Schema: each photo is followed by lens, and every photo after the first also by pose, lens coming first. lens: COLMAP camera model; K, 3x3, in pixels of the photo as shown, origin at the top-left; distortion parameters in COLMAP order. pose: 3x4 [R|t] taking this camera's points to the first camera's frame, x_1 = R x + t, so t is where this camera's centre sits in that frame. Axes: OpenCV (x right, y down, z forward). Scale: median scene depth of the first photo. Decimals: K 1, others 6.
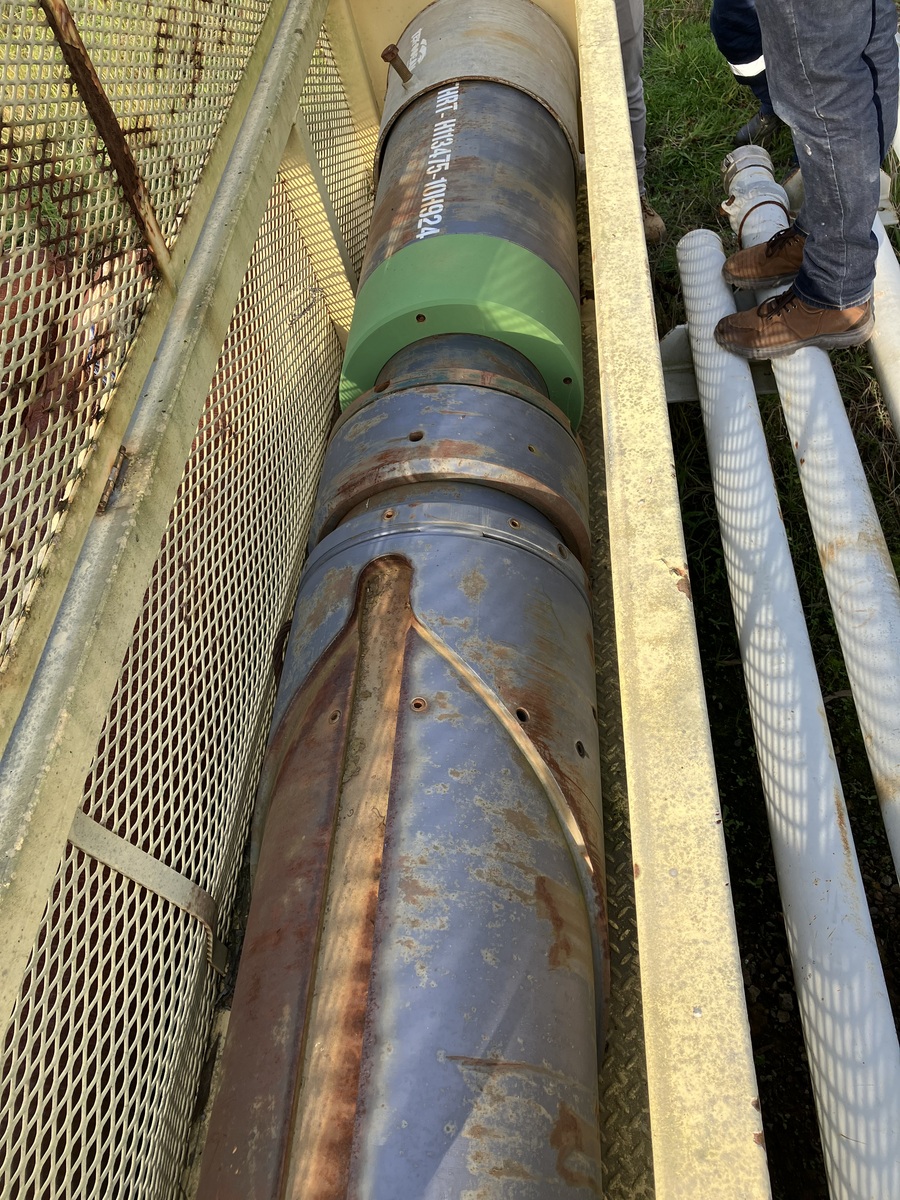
lens RADIAL K [[968.2, 0, 458.6], [0, 968.2, 601.1], [0, 0, 1]] dist [0.003051, 0.006029]
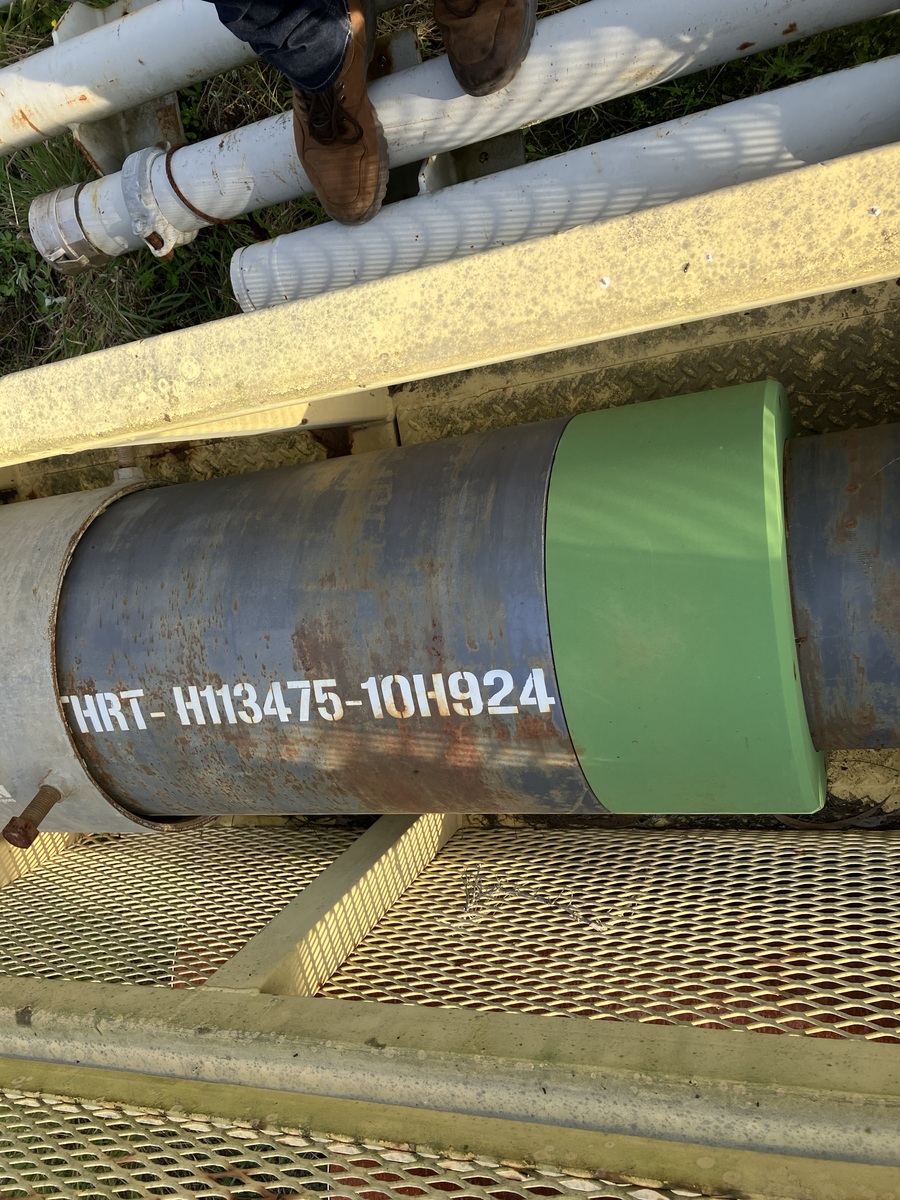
lens RADIAL K [[968.2, 0, 458.6], [0, 968.2, 601.1], [0, 0, 1]] dist [0.003051, 0.006029]
pose [[-0.138862, -0.989645, 0.036340, 0.002861], [0.949383, -0.122592, 0.289210, -0.512057], [-0.281760, 0.074661, 0.956576, 0.454281]]
